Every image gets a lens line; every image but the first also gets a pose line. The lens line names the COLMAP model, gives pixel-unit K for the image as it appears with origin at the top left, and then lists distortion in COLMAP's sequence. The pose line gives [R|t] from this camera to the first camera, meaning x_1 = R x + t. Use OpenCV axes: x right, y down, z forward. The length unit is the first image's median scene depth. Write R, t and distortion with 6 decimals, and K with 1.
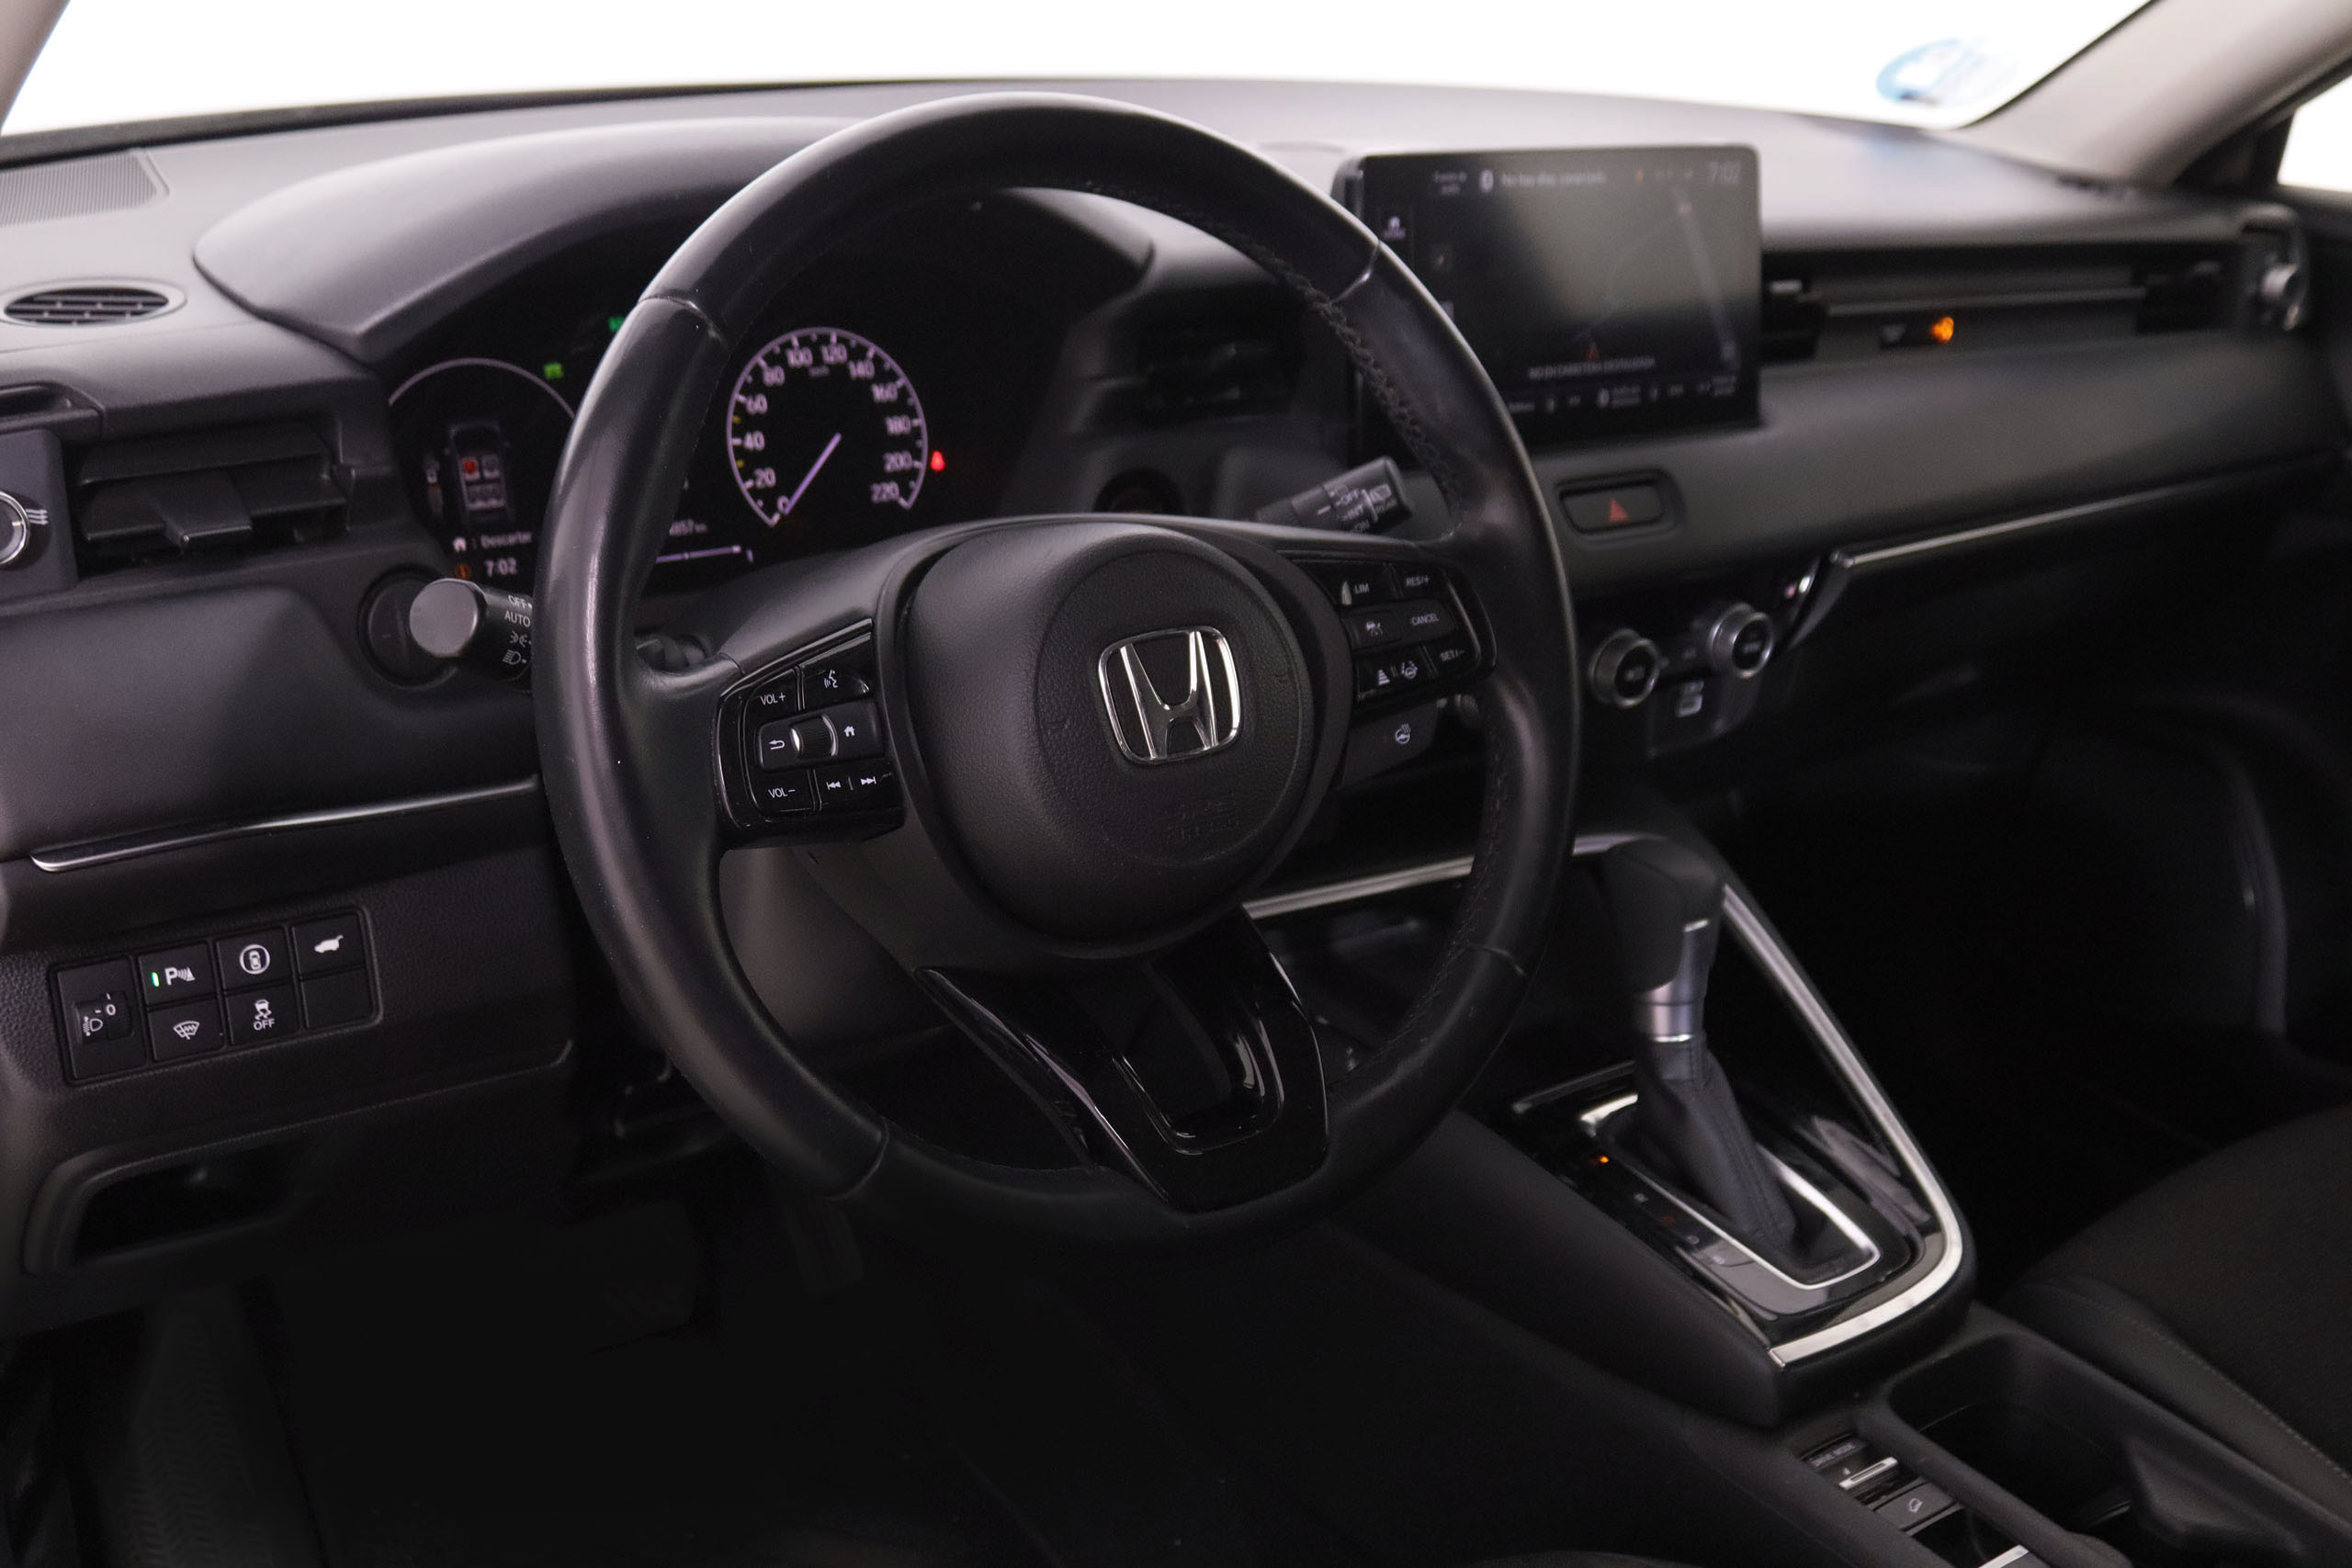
lens RADIAL K [[2501.3, 0, 1176.0], [0, 2501.3, 784.0], [0, 0, 1]] dist [-0.116517, -0.002261]
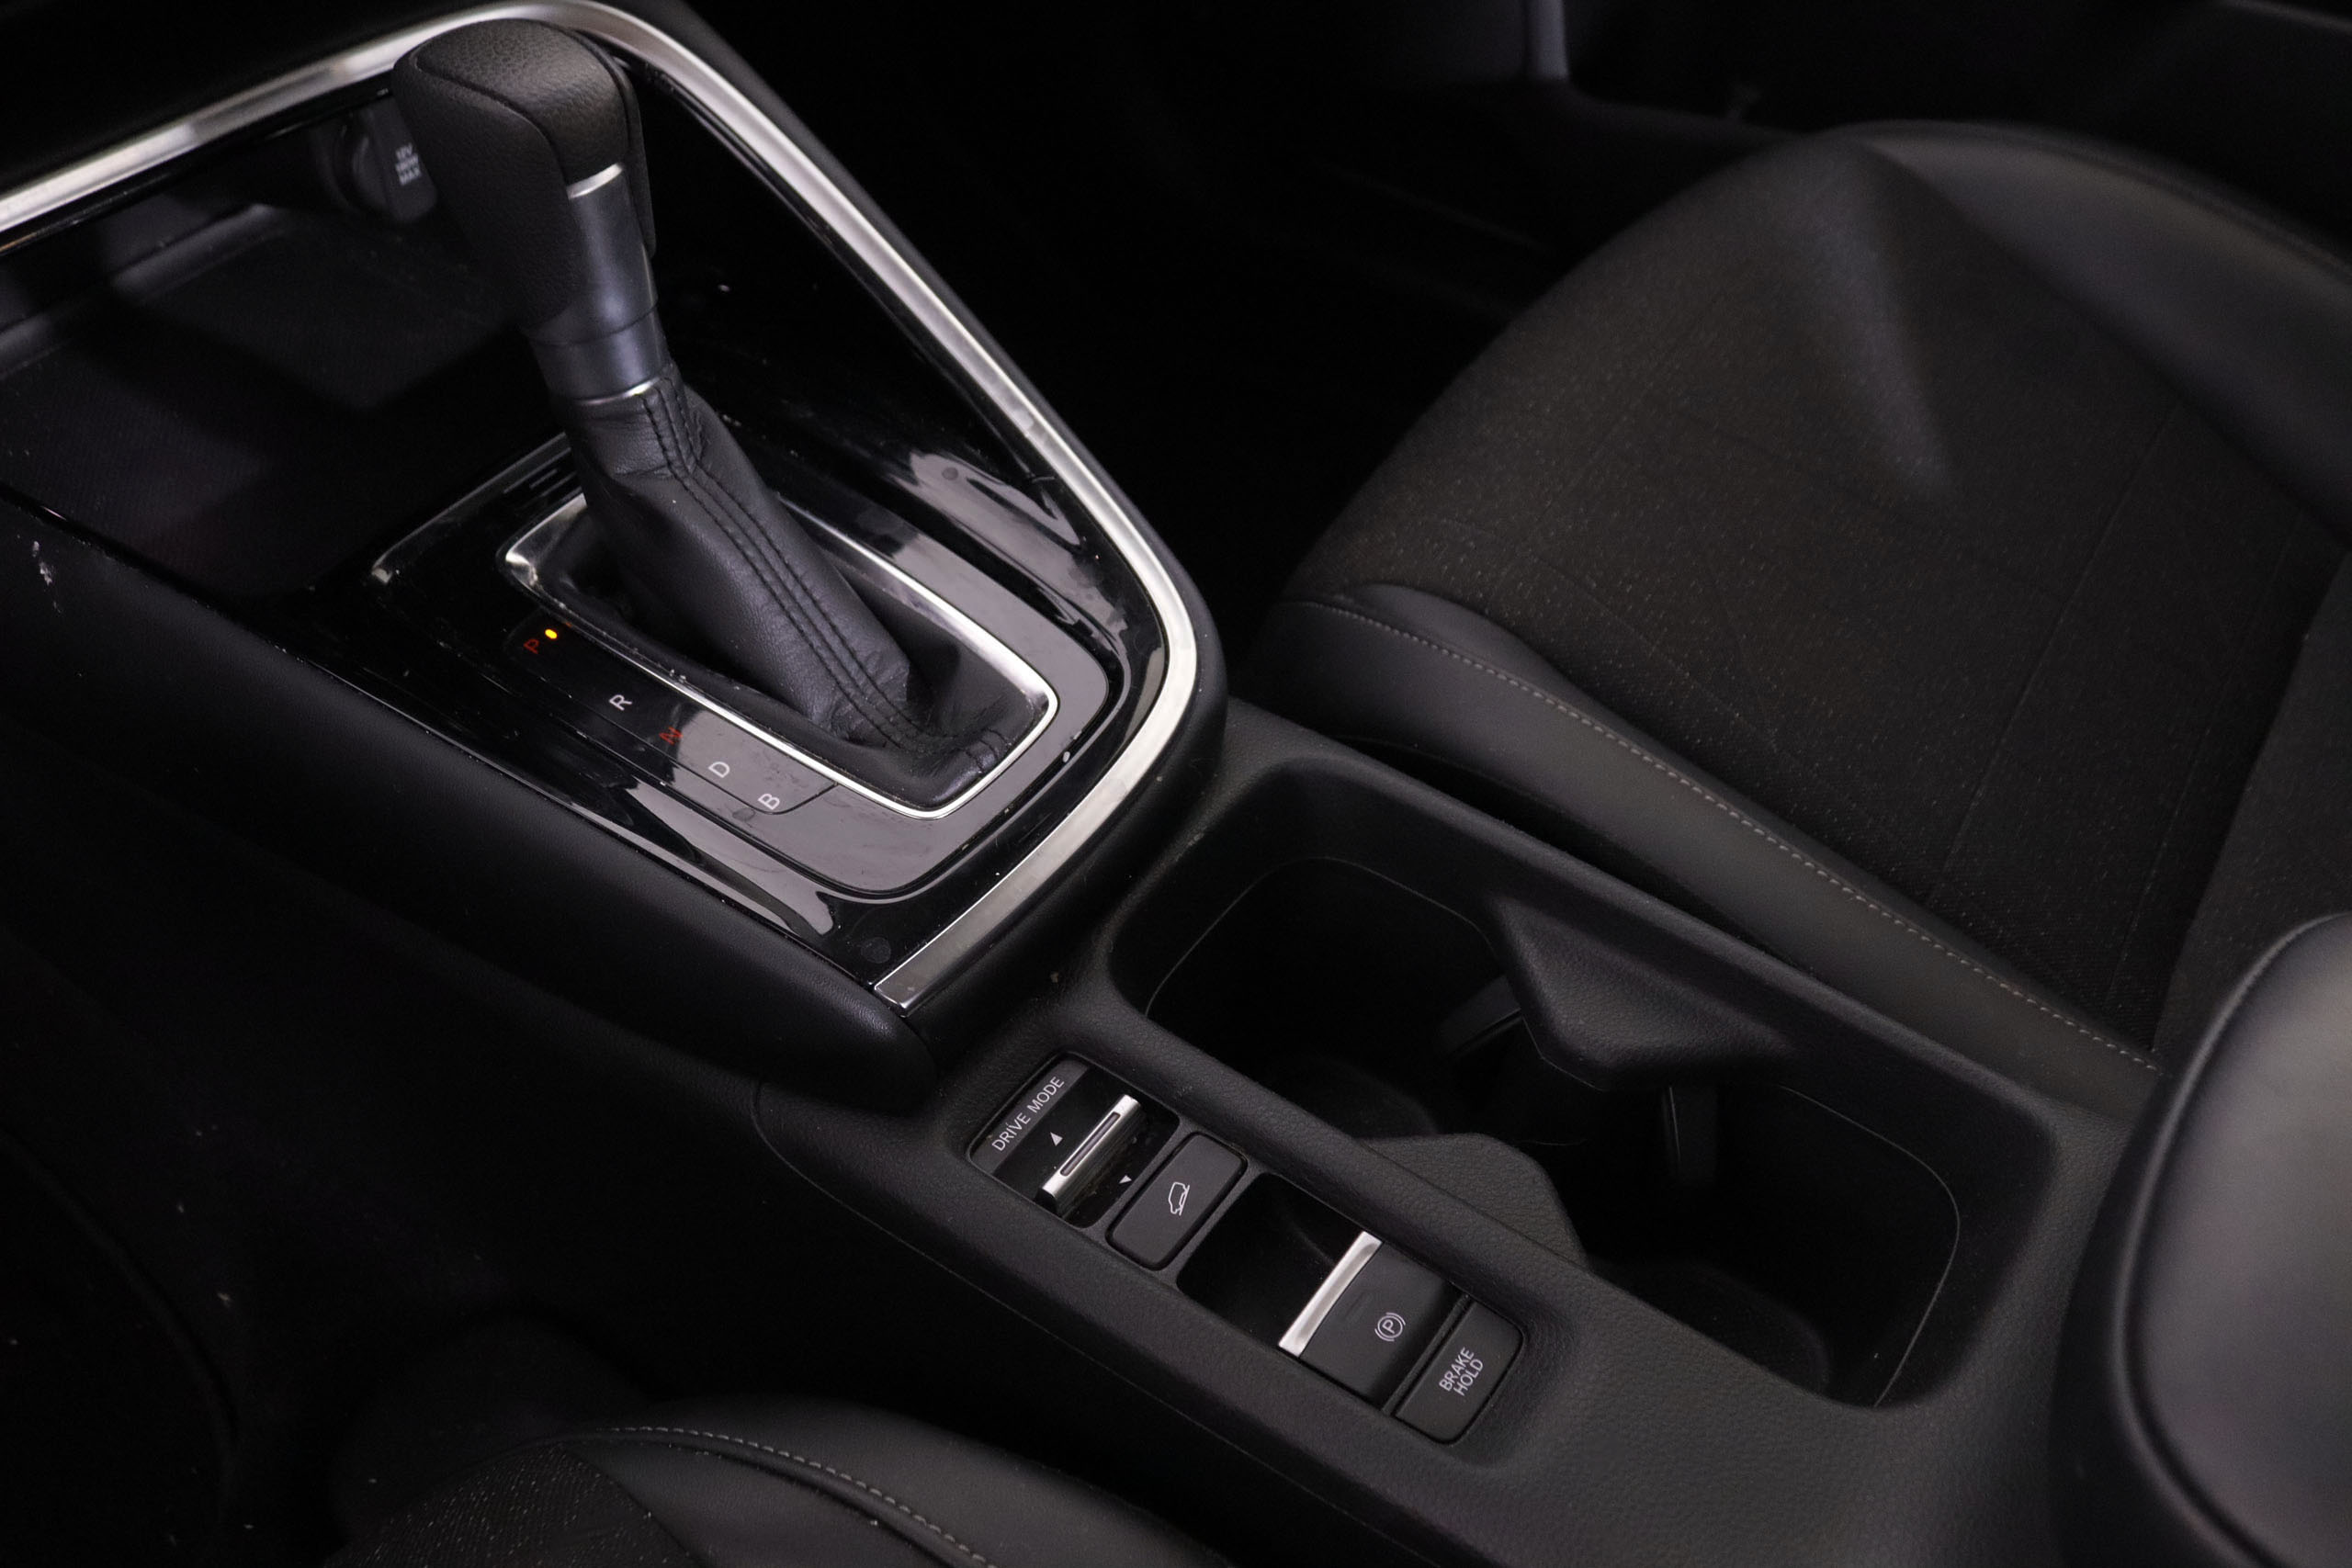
lens RADIAL K [[2200.7, 0, 1203.7], [0, 2200.7, 778.8], [0, 0, 1]] dist [-0.152756, 0.146884]
pose [[0.941101, -0.251165, 0.226376, 0.193203], [0.143772, 0.903205, 0.404414, 0.006000], [-0.306038, -0.348047, 0.886117, 0.521920]]
